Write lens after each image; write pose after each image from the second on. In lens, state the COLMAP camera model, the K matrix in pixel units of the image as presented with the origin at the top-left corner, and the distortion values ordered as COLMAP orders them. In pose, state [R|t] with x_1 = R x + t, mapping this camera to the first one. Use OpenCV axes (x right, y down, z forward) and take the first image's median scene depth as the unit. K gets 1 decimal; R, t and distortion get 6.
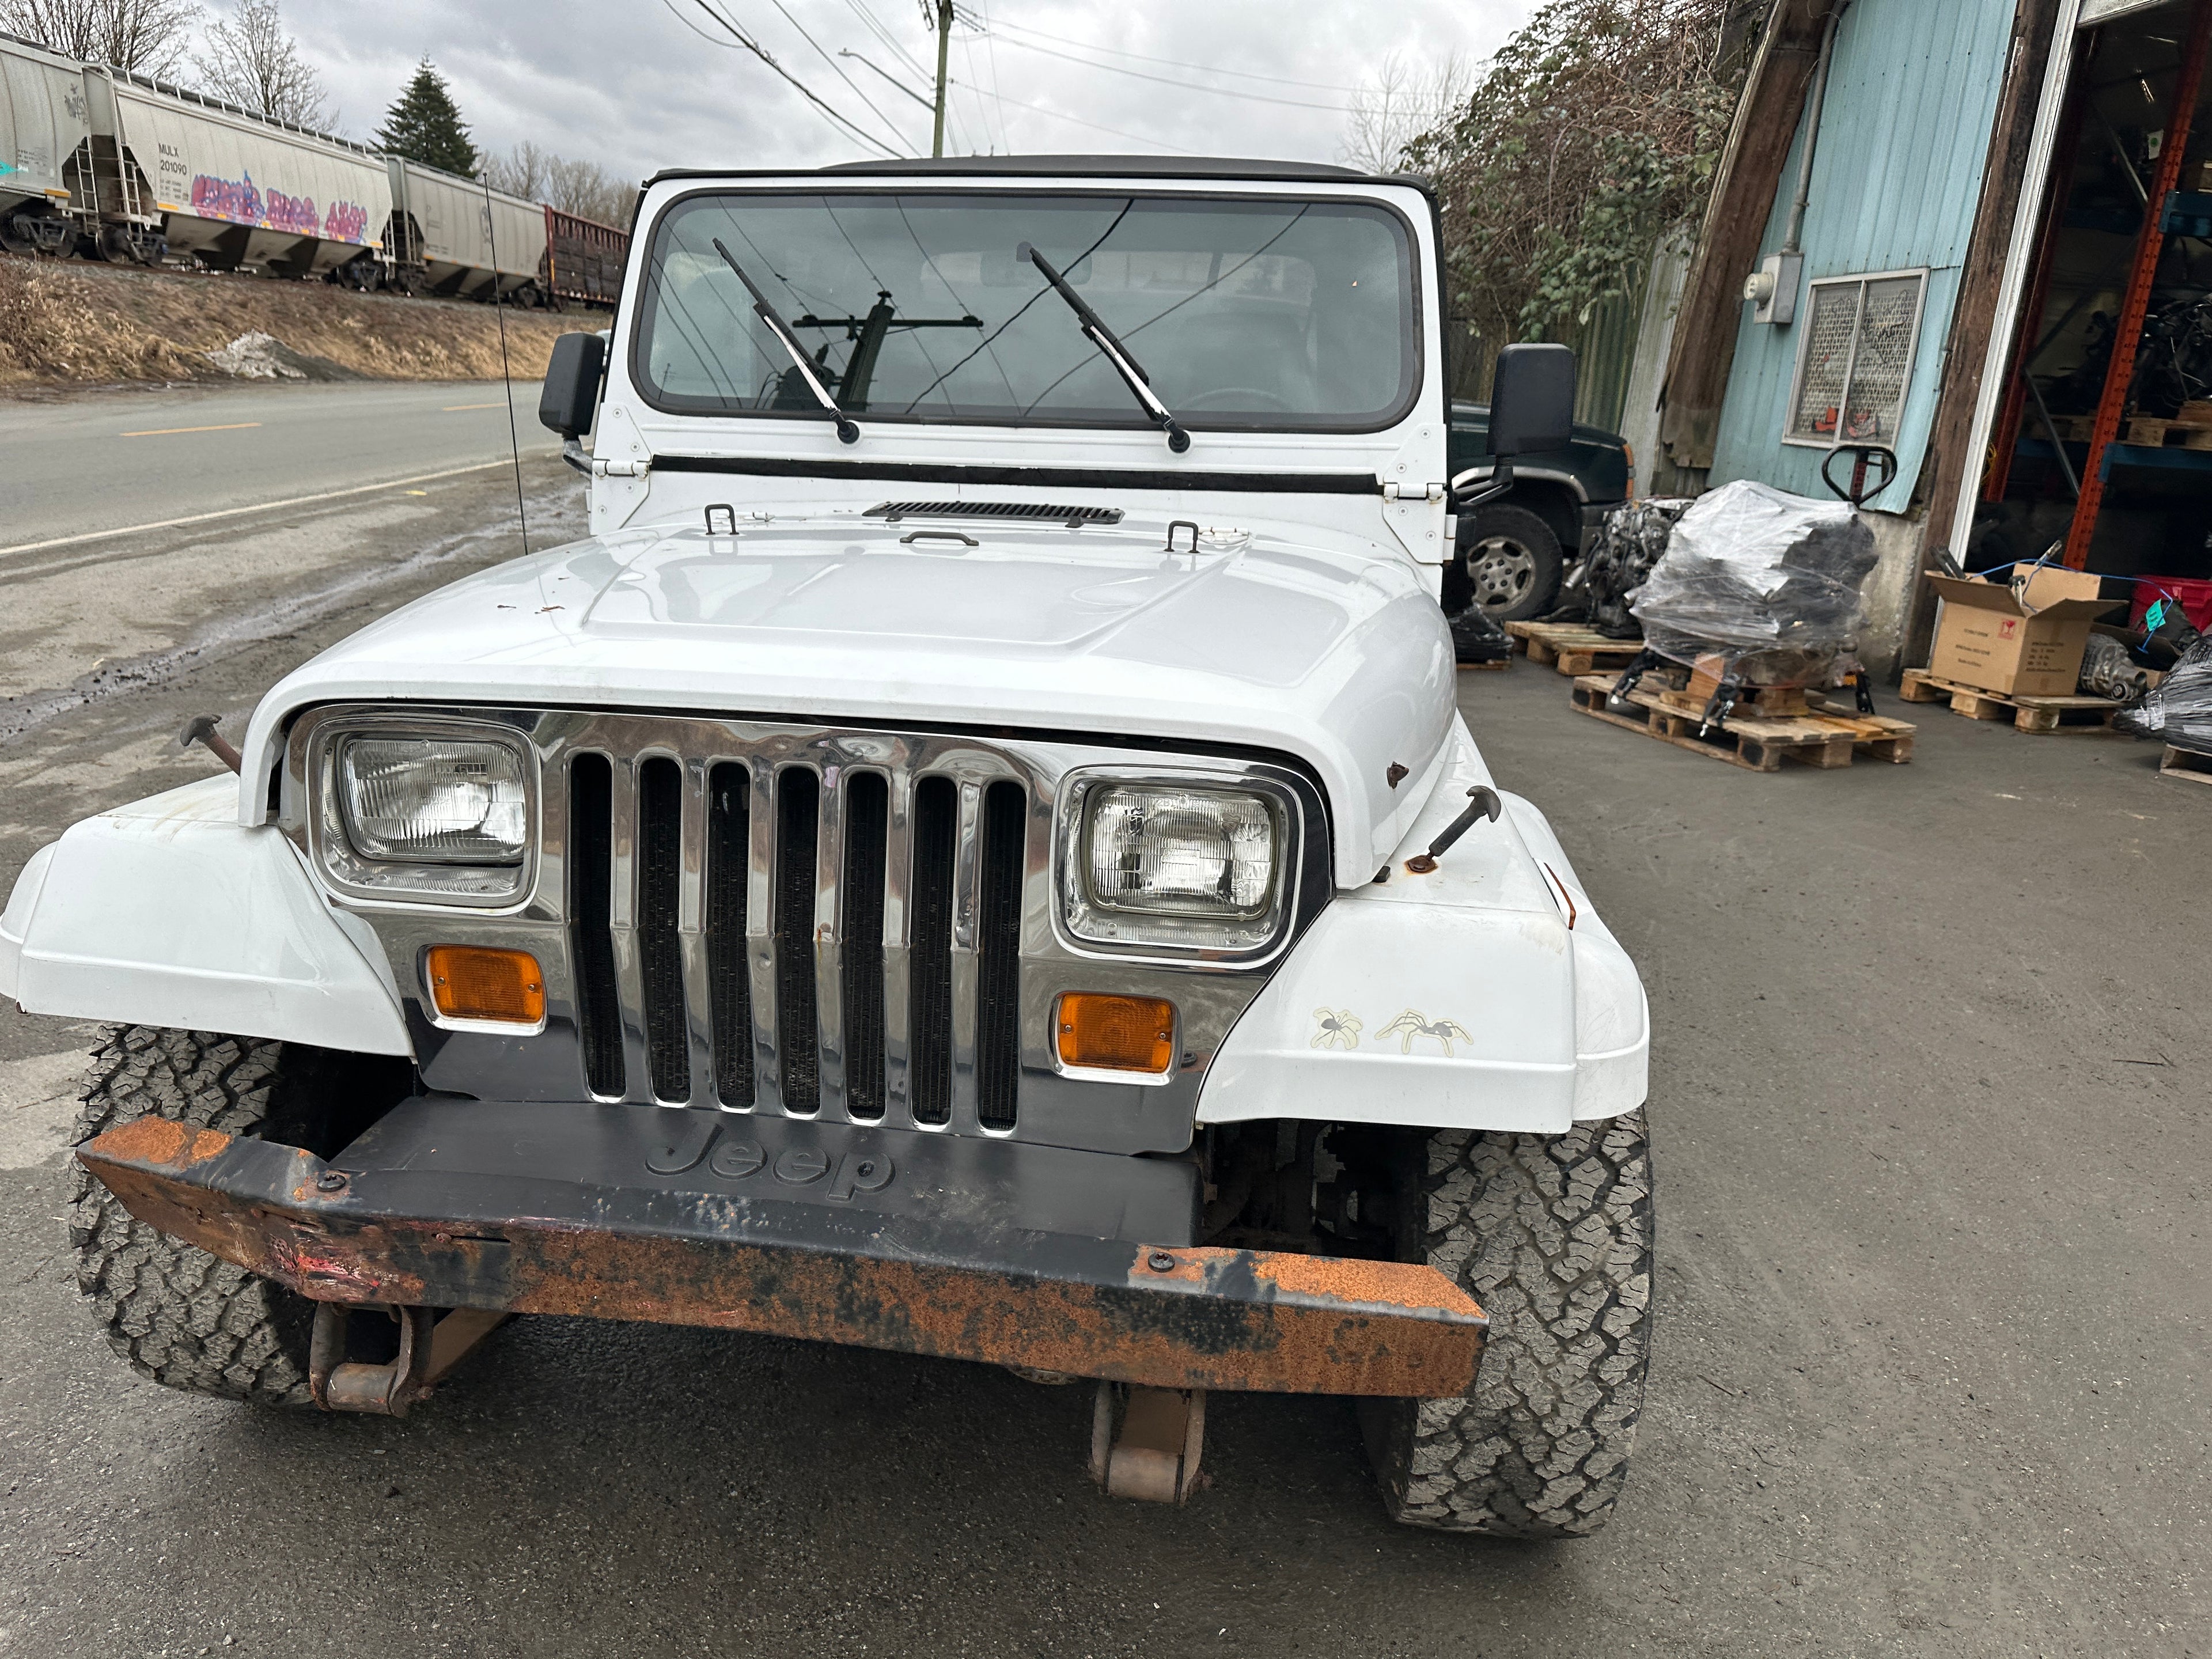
lens RADIAL K [[1555.5, 0, 1107.8], [0, 1555.5, 837.2], [0, 0, 1]] dist [0.029141, -0.035363]
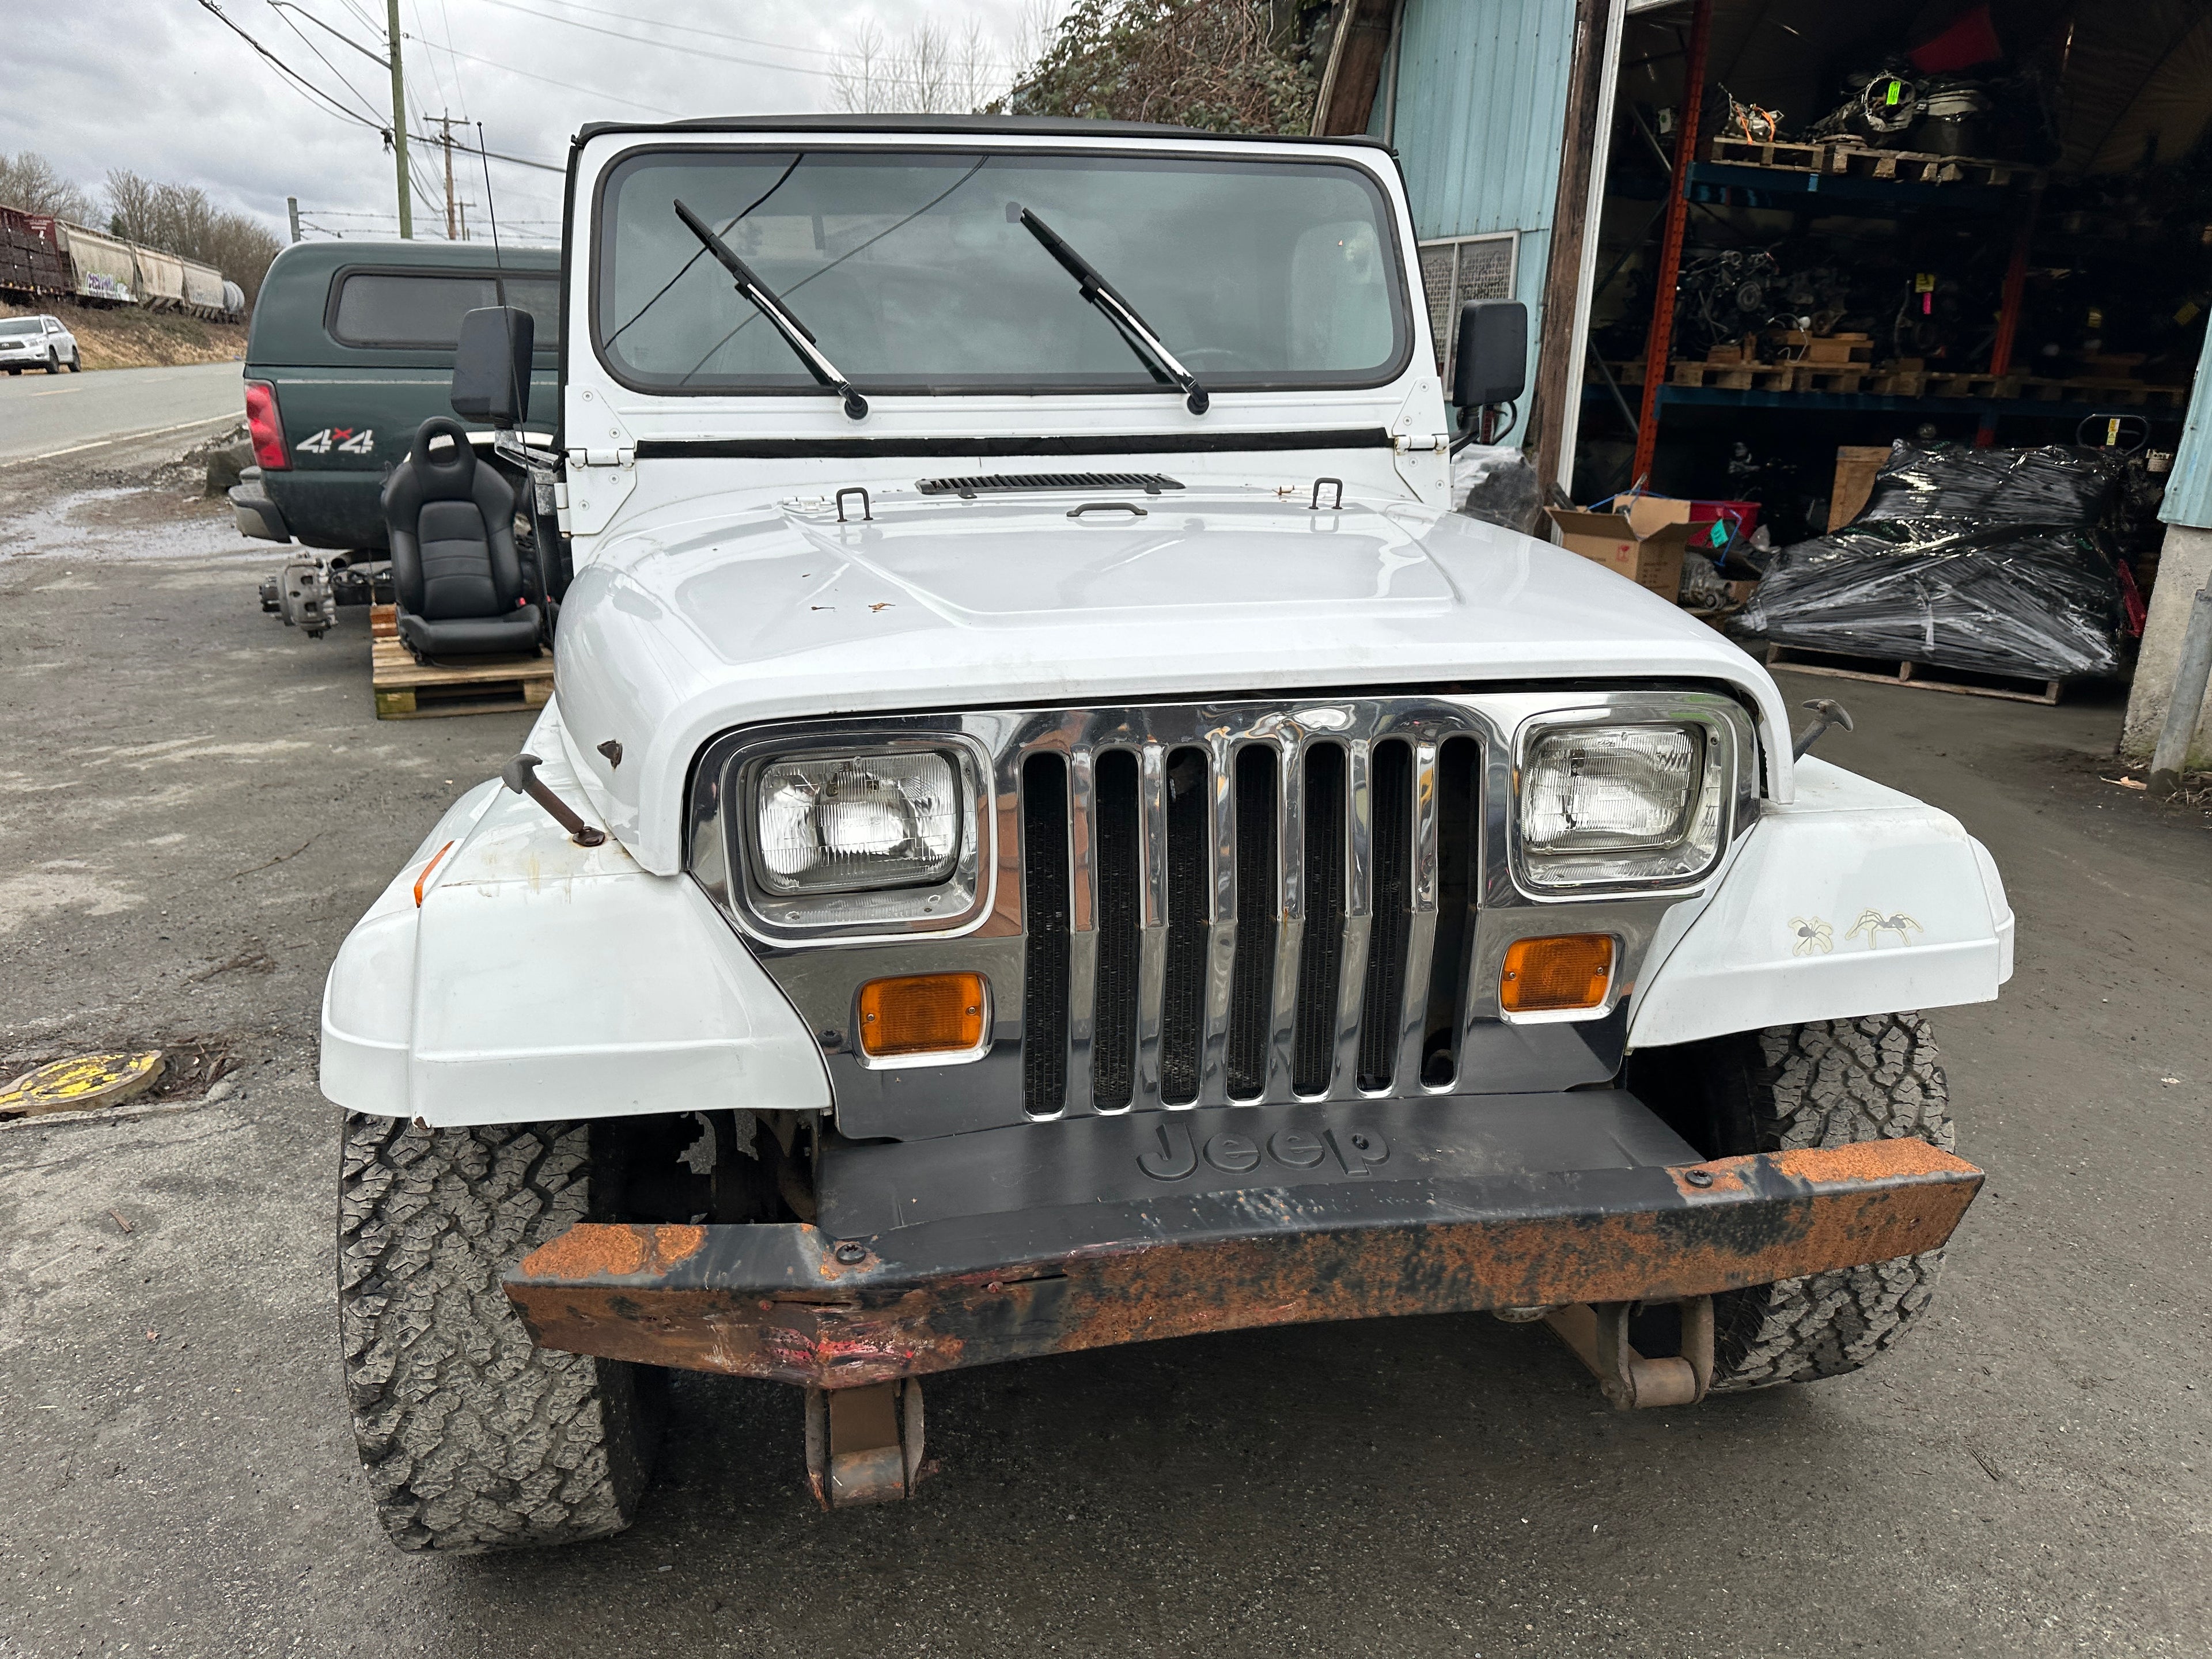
lens RADIAL K [[1555.5, 0, 1109.3], [0, 1555.5, 847.9], [0, 0, 1]] dist [0.029141, -0.035363]
pose [[0.952955, -0.117078, 0.279587, -0.476156], [0.110779, 0.993107, 0.038285, -0.023812], [-0.282142, -0.005511, 0.959357, 0.083552]]
